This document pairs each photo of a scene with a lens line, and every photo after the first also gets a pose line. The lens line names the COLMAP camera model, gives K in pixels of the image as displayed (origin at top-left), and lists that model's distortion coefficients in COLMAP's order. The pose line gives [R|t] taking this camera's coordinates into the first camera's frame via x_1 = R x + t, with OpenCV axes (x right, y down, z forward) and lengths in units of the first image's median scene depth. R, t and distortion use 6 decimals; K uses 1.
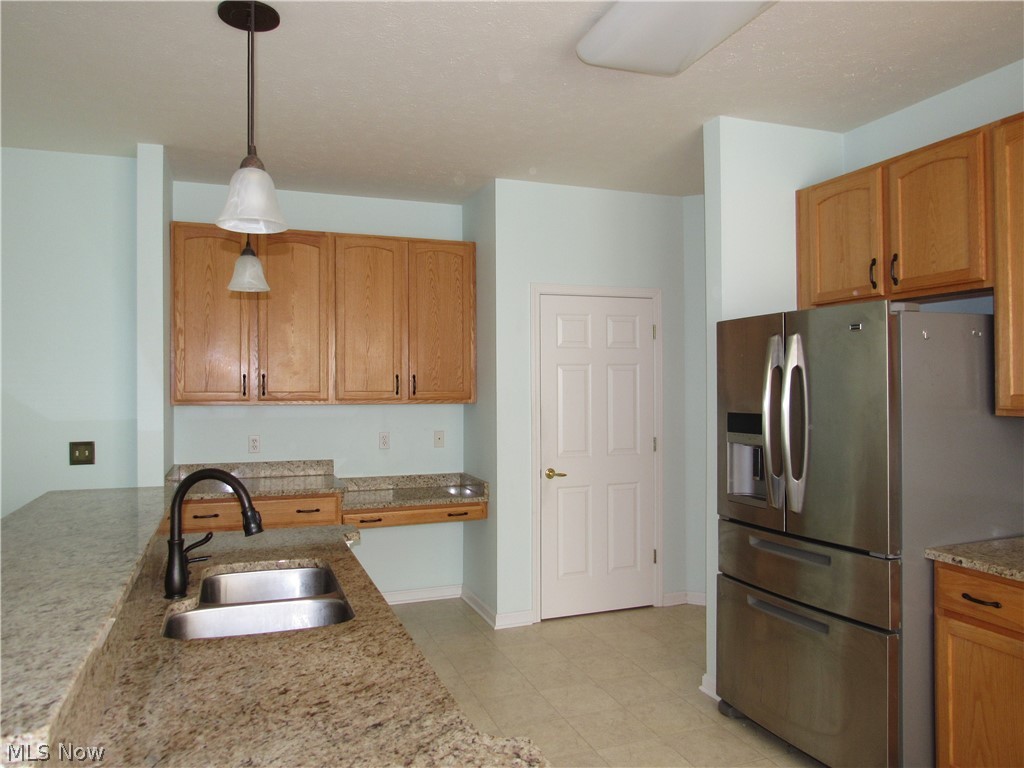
lens RADIAL K [[732.2, 0, 509.0], [0, 732.2, 385.4], [0, 0, 1]] dist [-0.026334, 0.007623]
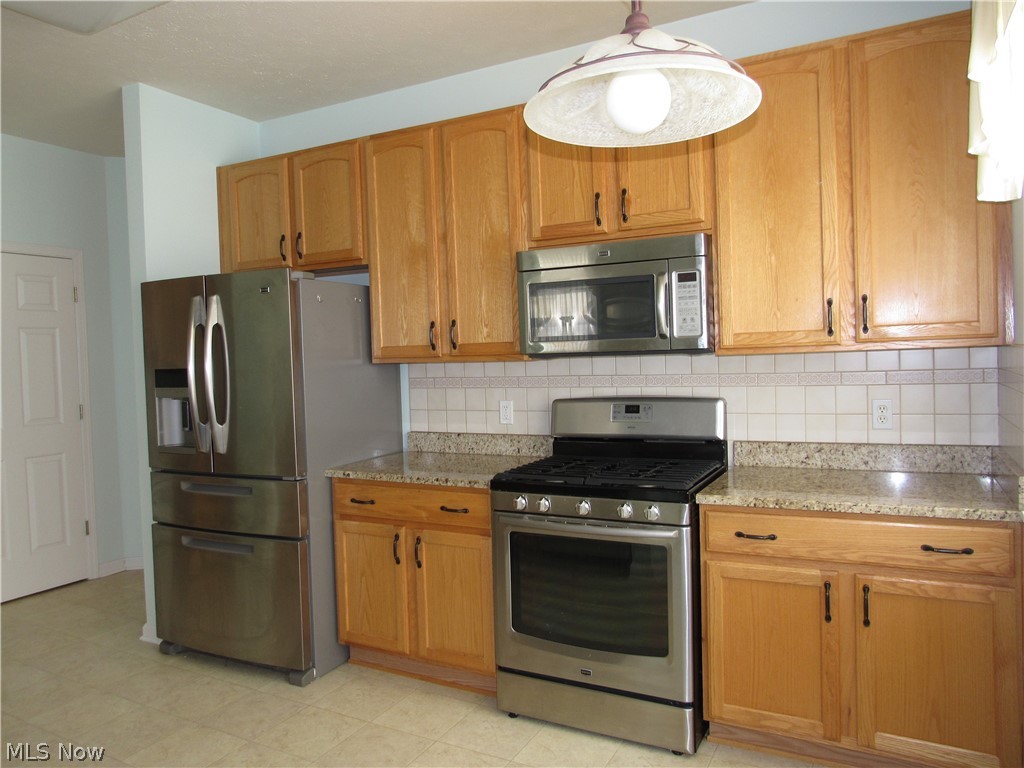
lens RADIAL K [[732.2, 0, 509.0], [0, 732.2, 385.4], [0, 0, 1]] dist [-0.026334, 0.007623]
pose [[0.746729, -0.041319, 0.663843, -0.018551], [0.020273, 0.999019, 0.039376, 0.029308], [-0.664819, -0.015946, 0.746834, -0.126921]]
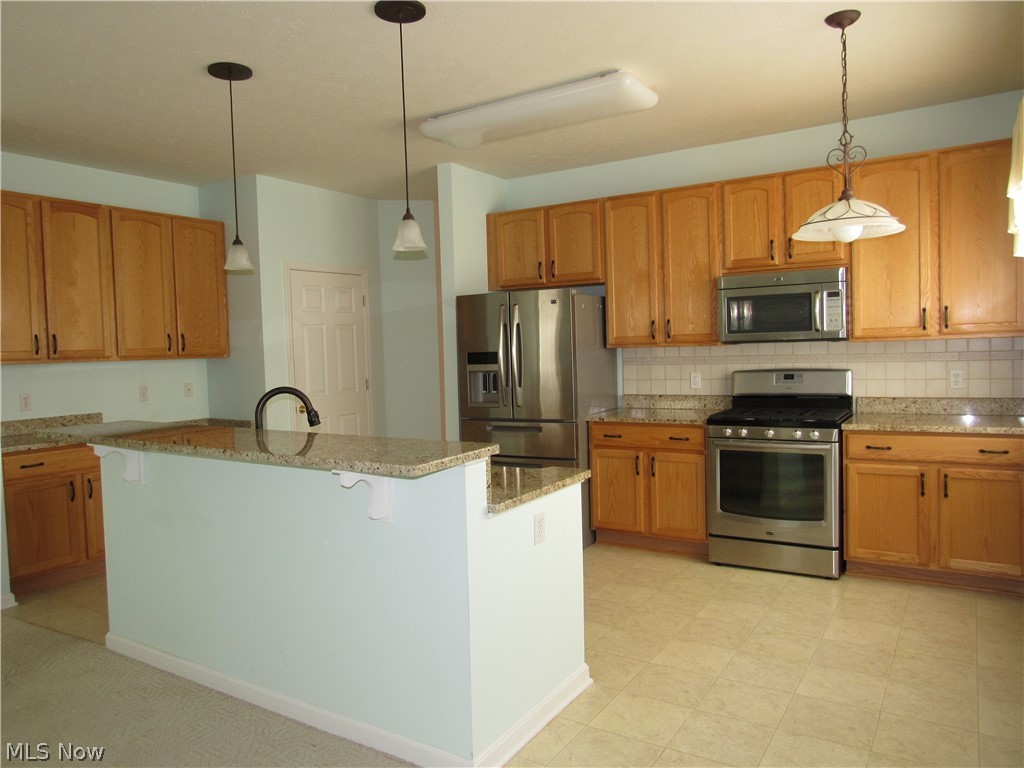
lens RADIAL K [[731.1, 0, 512.7], [0, 731.1, 390.1], [0, 0, 1]] dist [-0.023537, 0.009369]
pose [[0.792726, -0.056666, 0.606938, -0.631040], [0.023623, 0.997778, 0.062302, 0.022200], [-0.609120, -0.035051, 0.792303, -0.360320]]
